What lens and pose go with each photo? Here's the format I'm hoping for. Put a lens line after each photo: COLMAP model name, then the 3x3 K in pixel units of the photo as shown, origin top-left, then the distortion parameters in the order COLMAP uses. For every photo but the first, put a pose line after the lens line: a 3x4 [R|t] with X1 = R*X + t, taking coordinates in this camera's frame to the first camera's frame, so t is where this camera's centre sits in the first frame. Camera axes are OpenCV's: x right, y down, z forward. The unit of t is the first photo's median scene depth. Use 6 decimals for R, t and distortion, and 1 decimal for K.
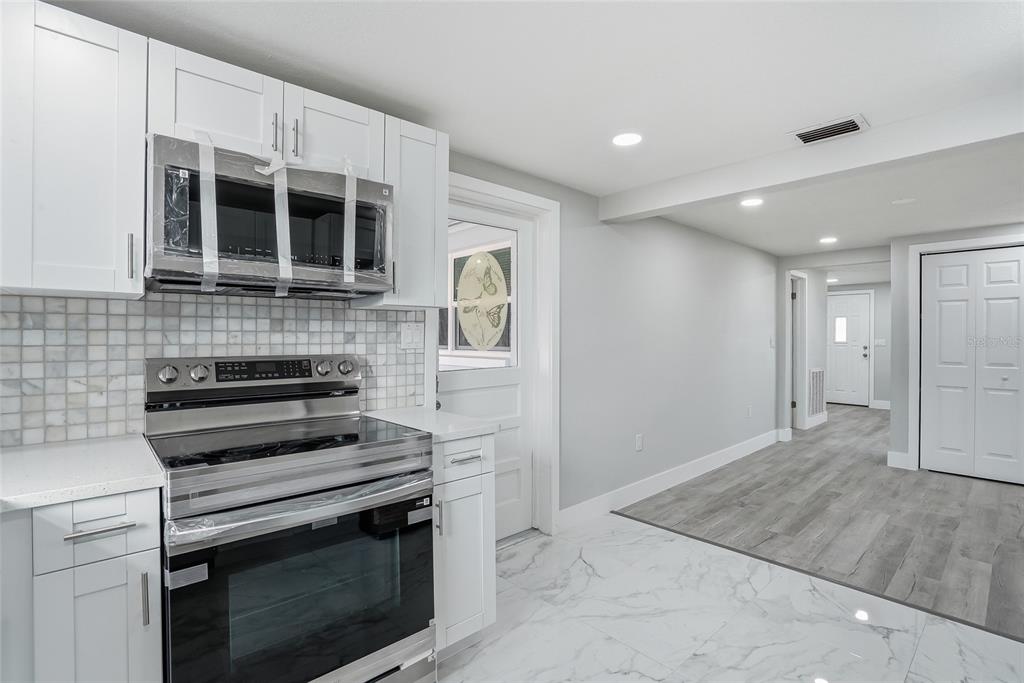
lens RADIAL K [[483.0, 0, 513.2], [0, 483.0, 340.2], [0, 0, 1]] dist [-0.060209, 0.022850]
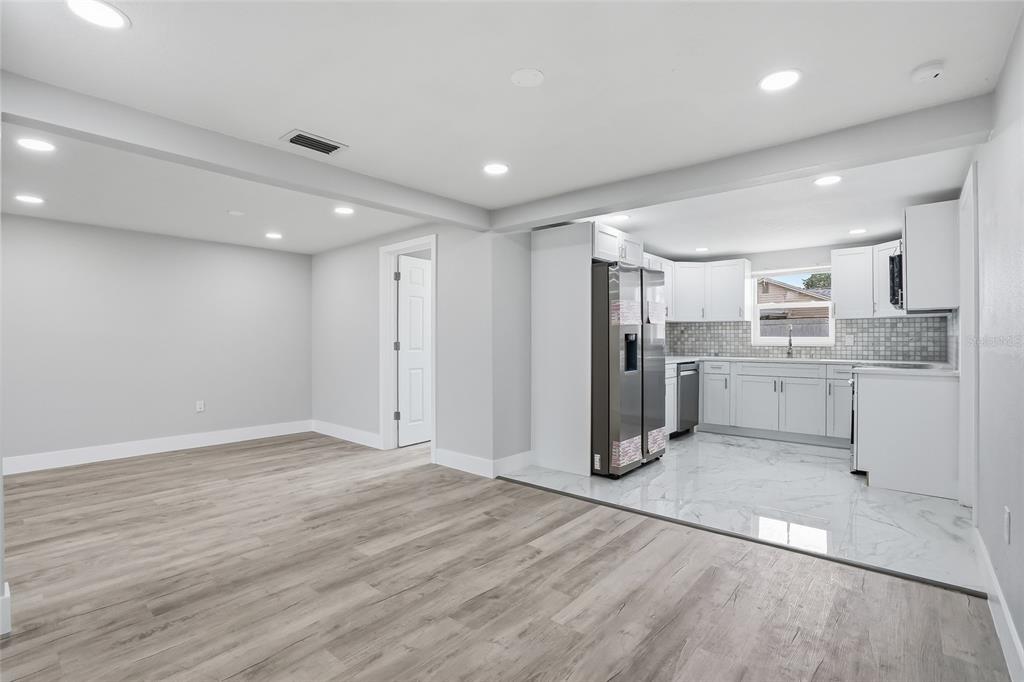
lens RADIAL K [[477.6, 0, 512.0], [0, 477.6, 341.0], [0, 0, 1]] dist [-0.064336, 0.026542]
pose [[-0.992993, 0.001884, -0.118156, 1.331260], [0.000877, 0.999963, 0.008570, 0.031071], [0.118168, 0.008406, -0.992958, 2.268941]]
